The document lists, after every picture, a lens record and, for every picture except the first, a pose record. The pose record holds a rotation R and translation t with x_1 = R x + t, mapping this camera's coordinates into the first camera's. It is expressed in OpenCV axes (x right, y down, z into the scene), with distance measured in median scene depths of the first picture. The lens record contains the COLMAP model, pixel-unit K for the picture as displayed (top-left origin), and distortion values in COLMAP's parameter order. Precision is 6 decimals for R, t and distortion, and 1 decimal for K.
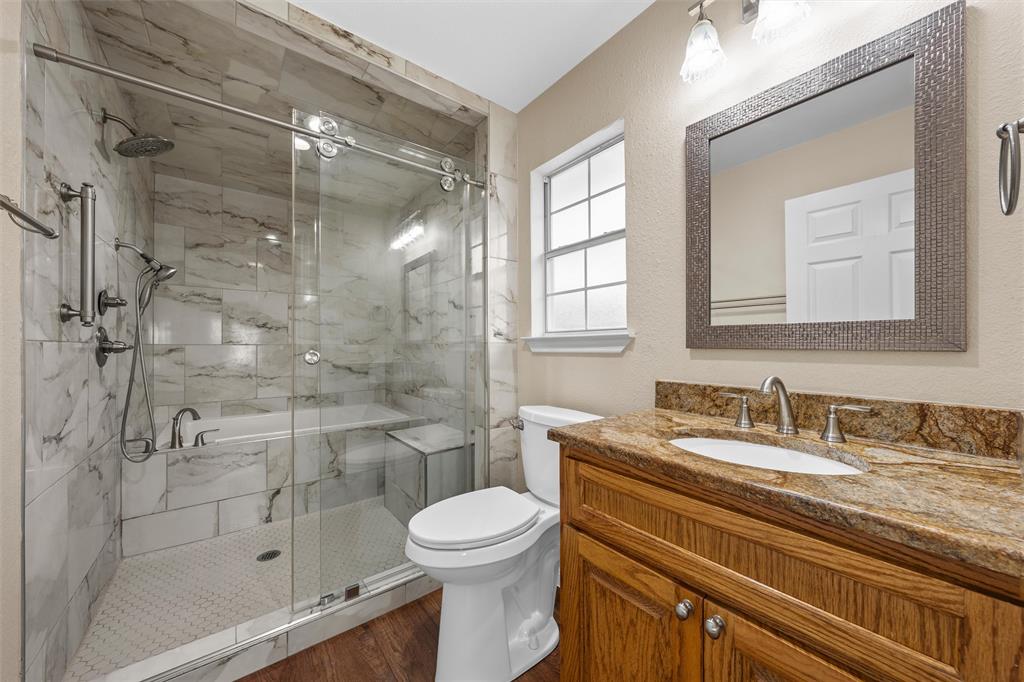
lens RADIAL K [[388.7, 0, 518.0], [0, 388.7, 338.5], [0, 0, 1]] dist [0.000053, 0.000119]
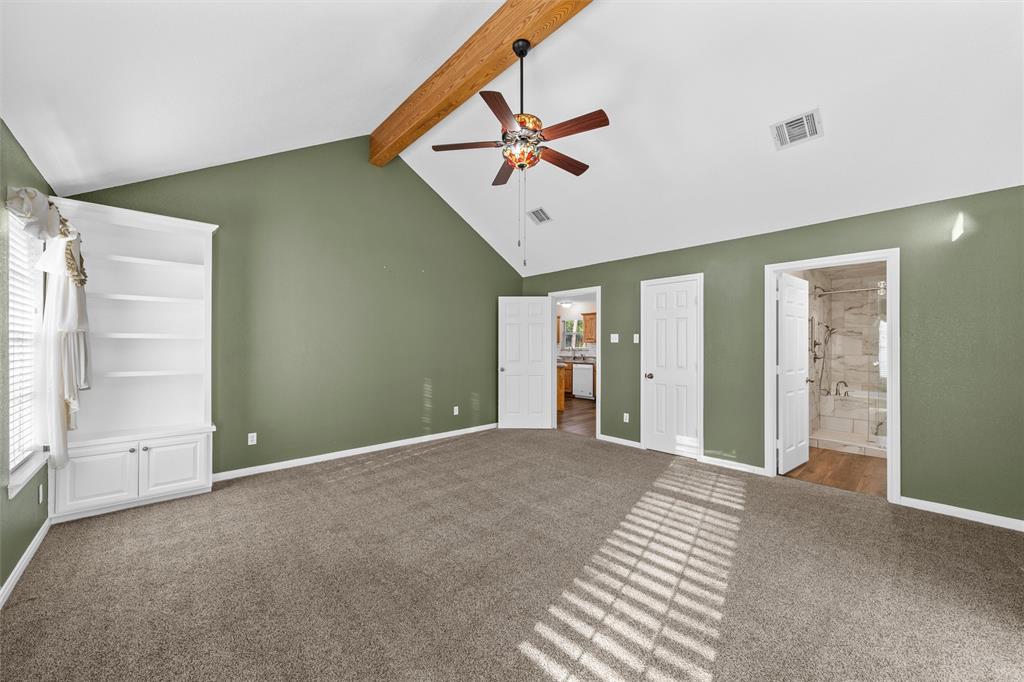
lens RADIAL K [[388.7, 0, 518.0], [0, 388.7, 338.5], [0, 0, 1]] dist [0.000053, 0.000119]
pose [[0.126720, 0.001023, -0.991938, 1.461455], [0.000437, 0.999999, 0.001087, -0.109213], [0.991938, -0.000571, 0.126719, -1.486417]]
